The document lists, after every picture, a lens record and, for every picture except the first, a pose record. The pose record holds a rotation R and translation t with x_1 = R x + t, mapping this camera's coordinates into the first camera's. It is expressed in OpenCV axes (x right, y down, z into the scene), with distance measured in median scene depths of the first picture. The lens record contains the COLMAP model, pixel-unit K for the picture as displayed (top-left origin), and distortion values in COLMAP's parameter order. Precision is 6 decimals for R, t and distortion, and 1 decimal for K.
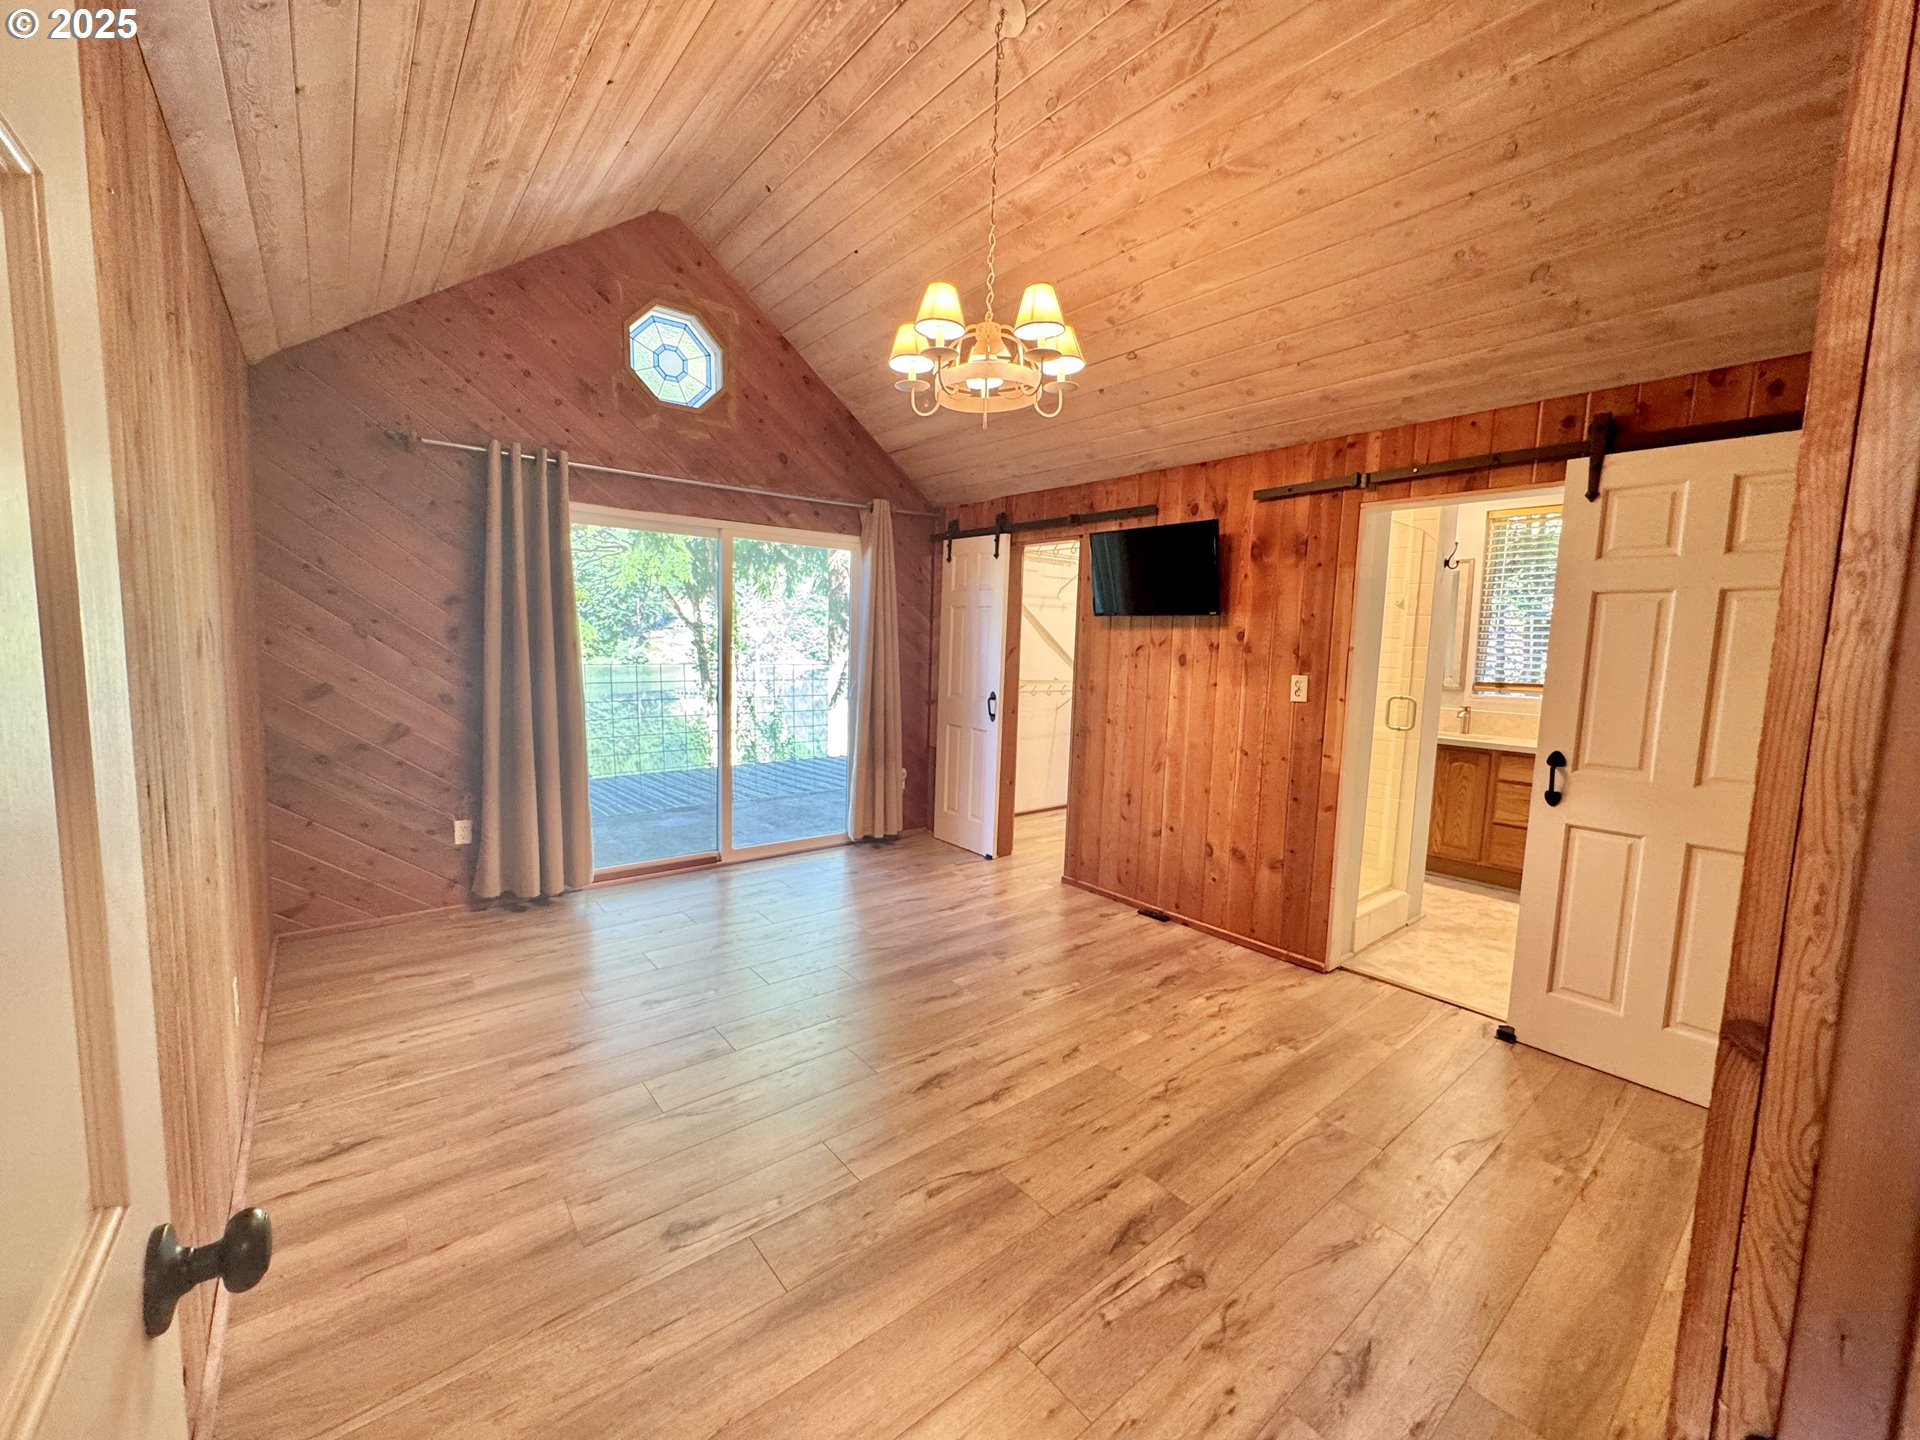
lens RADIAL K [[767.6, 0, 950.1], [0, 767.6, 727.0], [0, 0, 1]] dist [-0.005726, 0.000906]
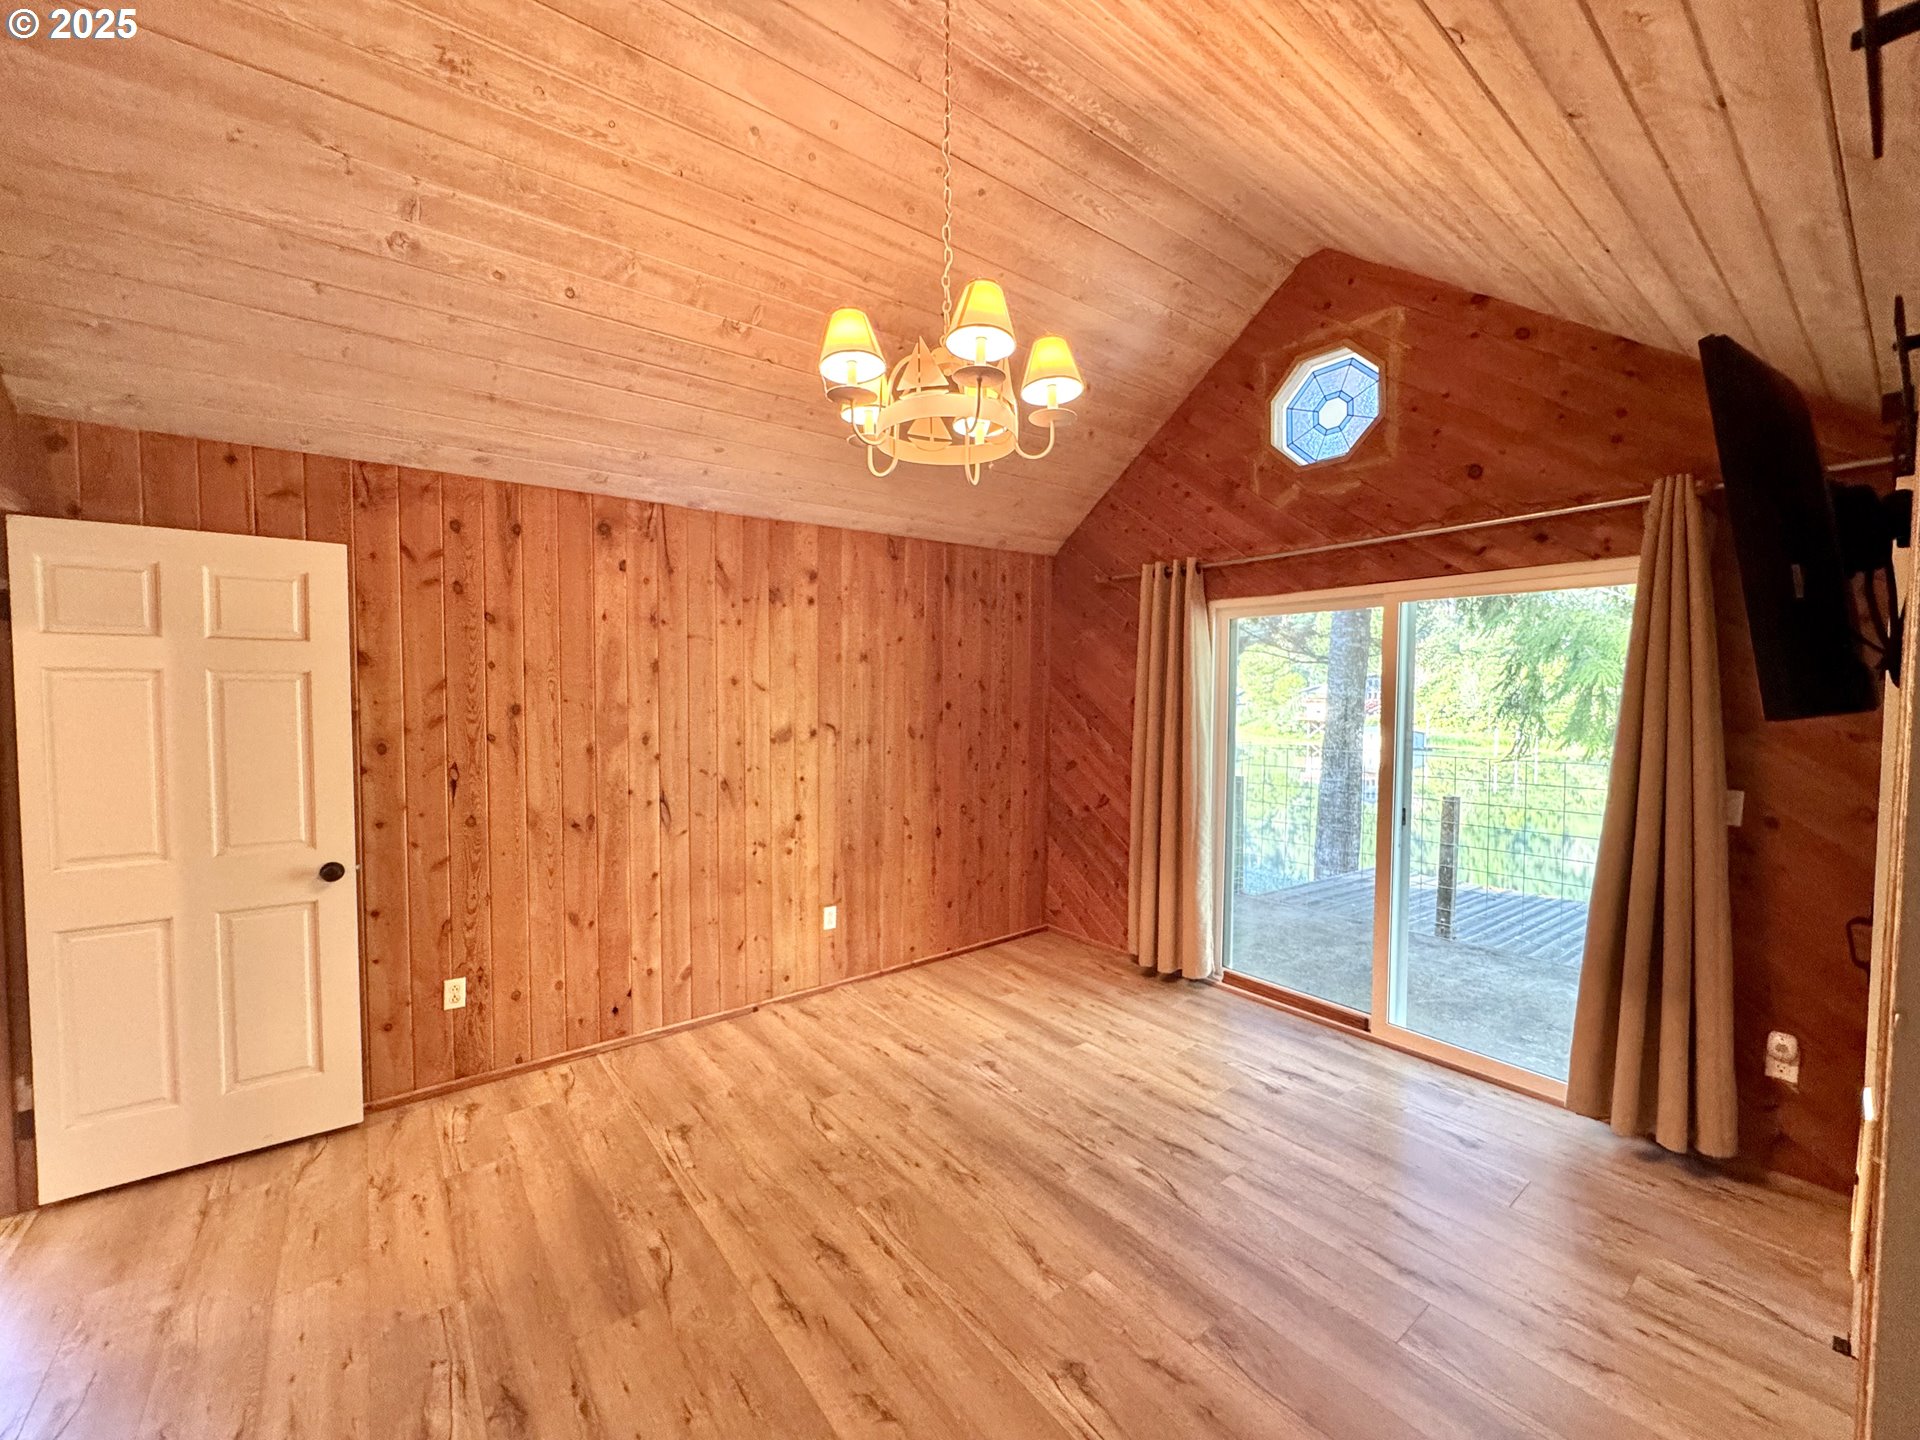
lens RADIAL K [[767.6, 0, 961.7], [0, 767.6, 724.2], [0, 0, 1]] dist [-0.005726, 0.000906]
pose [[-0.018372, 0.017796, -0.999673, 0.671226], [-0.114382, 0.993240, 0.019784, -0.138486], [0.993267, 0.114708, -0.016213, 0.869993]]
